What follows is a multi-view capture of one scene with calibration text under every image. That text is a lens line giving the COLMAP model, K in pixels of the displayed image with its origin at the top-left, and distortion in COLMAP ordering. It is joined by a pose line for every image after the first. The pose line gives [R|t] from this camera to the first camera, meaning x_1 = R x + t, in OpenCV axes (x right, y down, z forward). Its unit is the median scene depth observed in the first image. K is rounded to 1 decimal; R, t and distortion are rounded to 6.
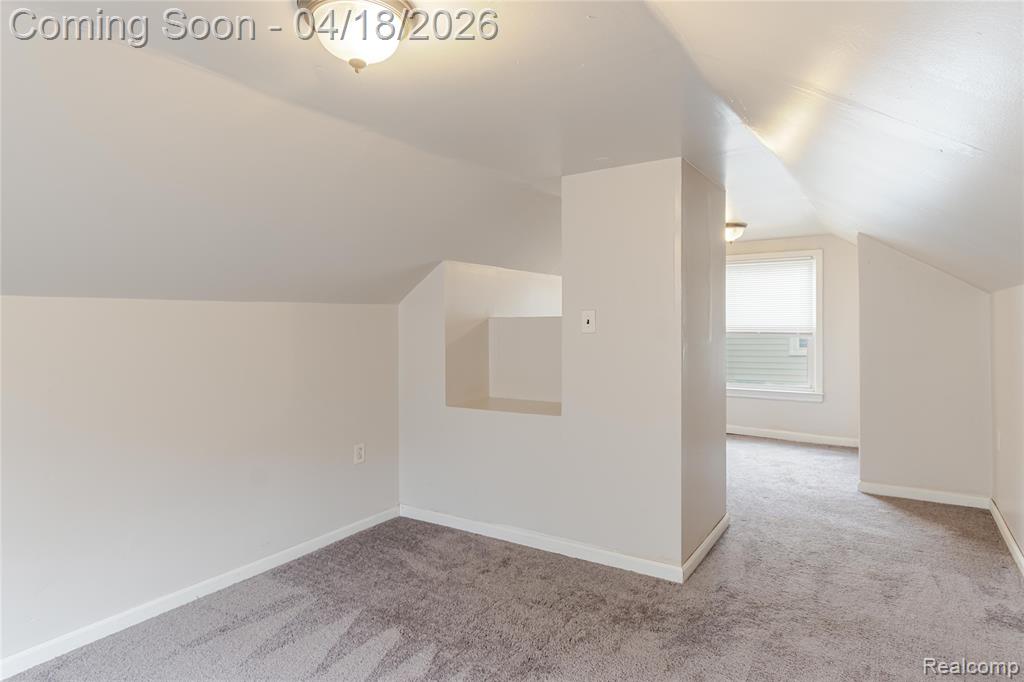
lens RADIAL K [[575.3, 0, 512.4], [0, 575.3, 316.2], [0, 0, 1]] dist [0.003504, 0.004273]
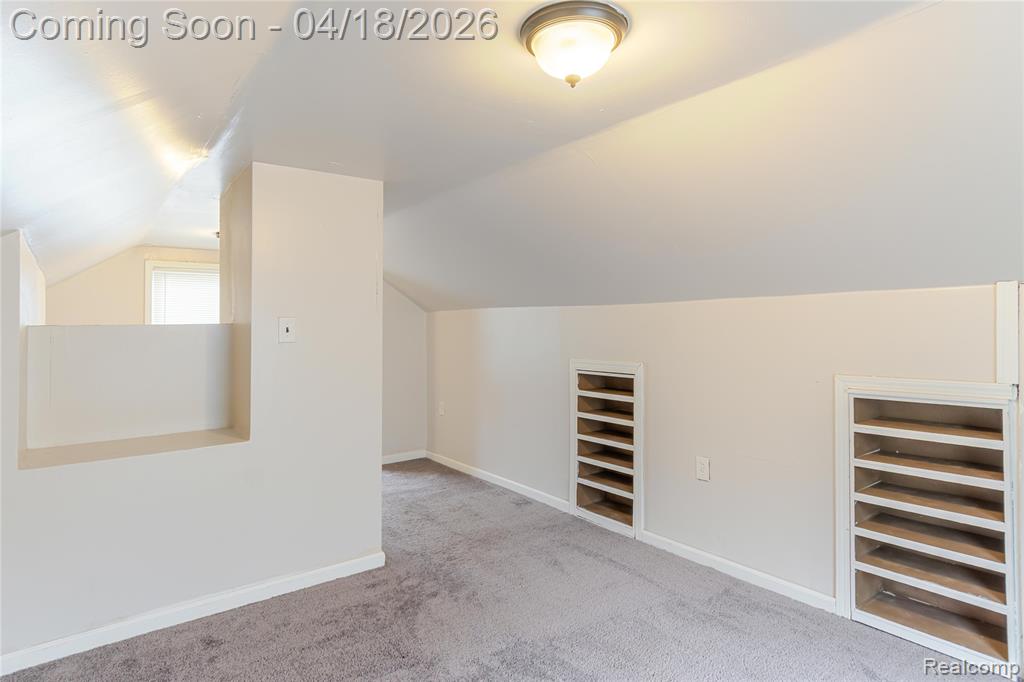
lens RADIAL K [[575.3, 0, 512.4], [0, 575.3, 316.2], [0, 0, 1]] dist [0.003504, 0.004273]
pose [[0.335447, 0.023496, 0.941766, -0.638519], [0.001242, 0.999677, -0.025383, 0.011720], [-0.942058, 0.009684, 0.335310, 0.368058]]
